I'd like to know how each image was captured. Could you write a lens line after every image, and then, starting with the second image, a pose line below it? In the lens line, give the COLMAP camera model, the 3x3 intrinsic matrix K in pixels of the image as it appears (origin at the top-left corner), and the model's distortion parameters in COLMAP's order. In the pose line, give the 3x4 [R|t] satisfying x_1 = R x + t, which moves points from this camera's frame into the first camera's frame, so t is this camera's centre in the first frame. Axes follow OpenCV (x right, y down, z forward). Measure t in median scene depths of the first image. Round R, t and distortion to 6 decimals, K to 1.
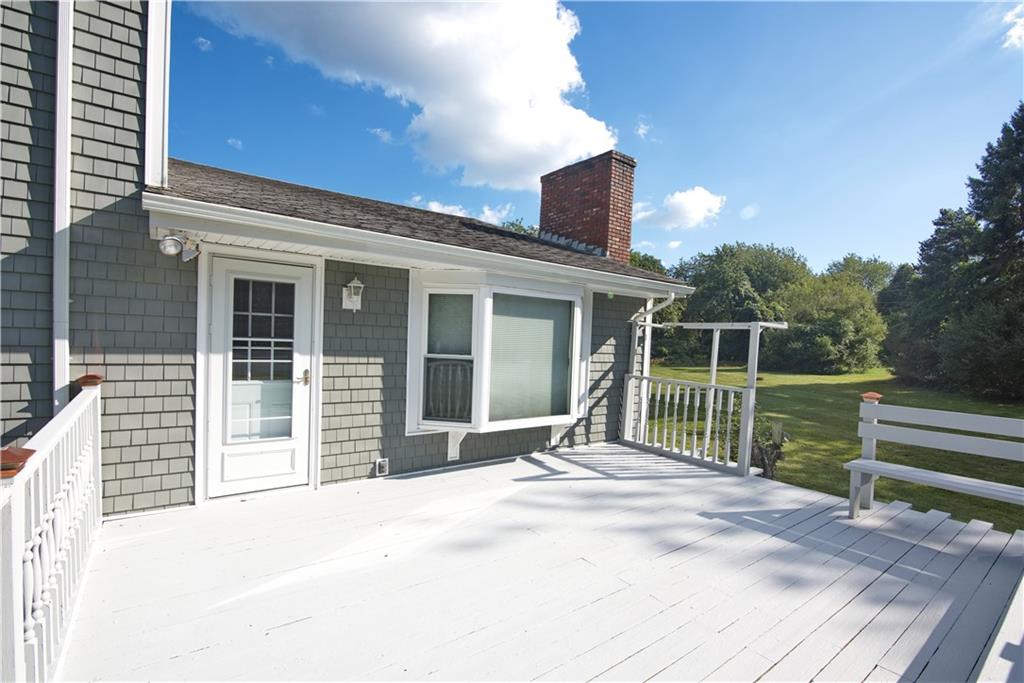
lens RADIAL K [[477.3, 0, 517.2], [0, 477.3, 343.3], [0, 0, 1]] dist [-0.016351, 0.000751]
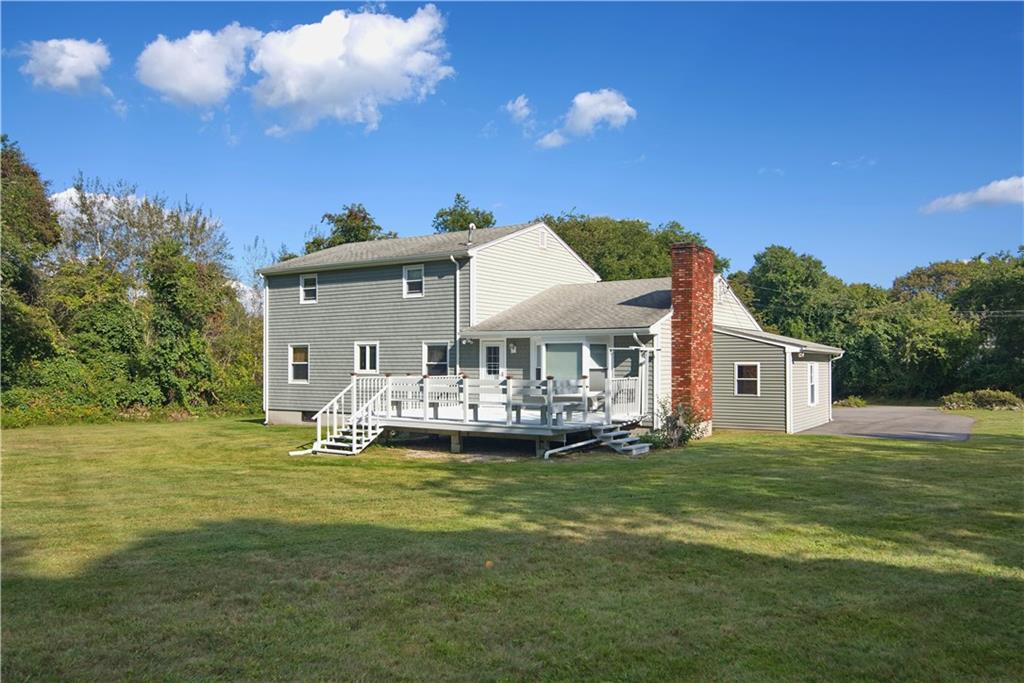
lens RADIAL K [[783.7, 0, 519.0], [0, 783.7, 341.2], [0, 0, 1]] dist [-0.003175, 0.018593]
pose [[0.346681, -0.063907, -0.935804, 4.398696], [0.000031, 0.997677, -0.068121, 0.198798], [0.937983, 0.023587, 0.345877, -0.734891]]
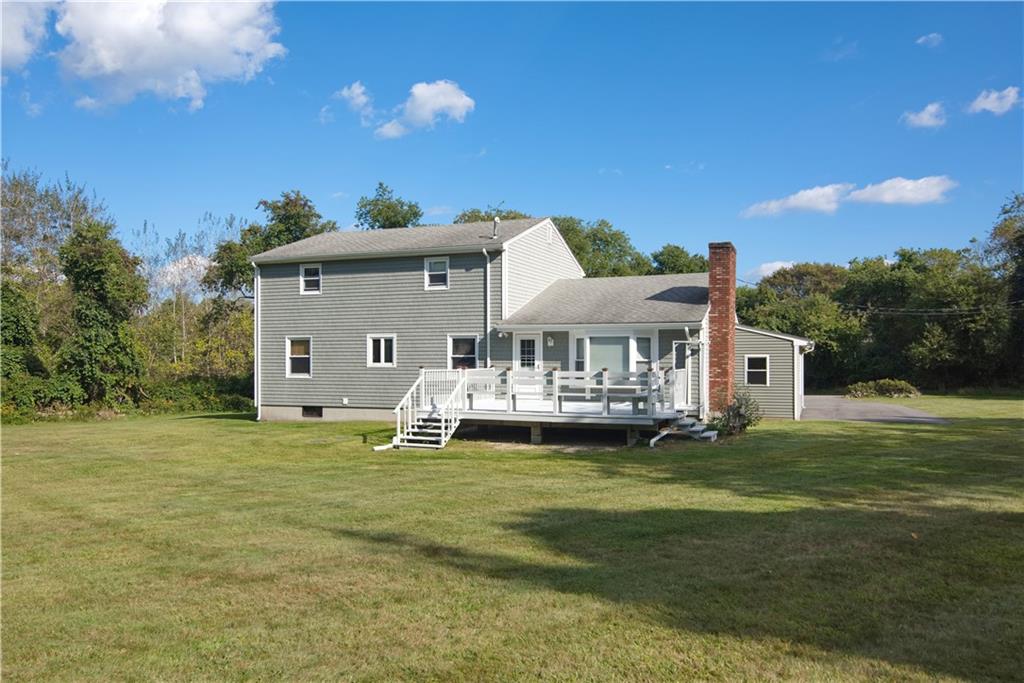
lens RADIAL K [[783.7, 0, 517.1], [0, 783.7, 350.0], [0, 0, 1]] dist [-0.003175, 0.018593]
pose [[0.521173, -0.045840, -0.852219, 3.929310], [0.009537, 0.998807, -0.047893, 0.202016], [0.853398, 0.016833, 0.520988, -1.889270]]
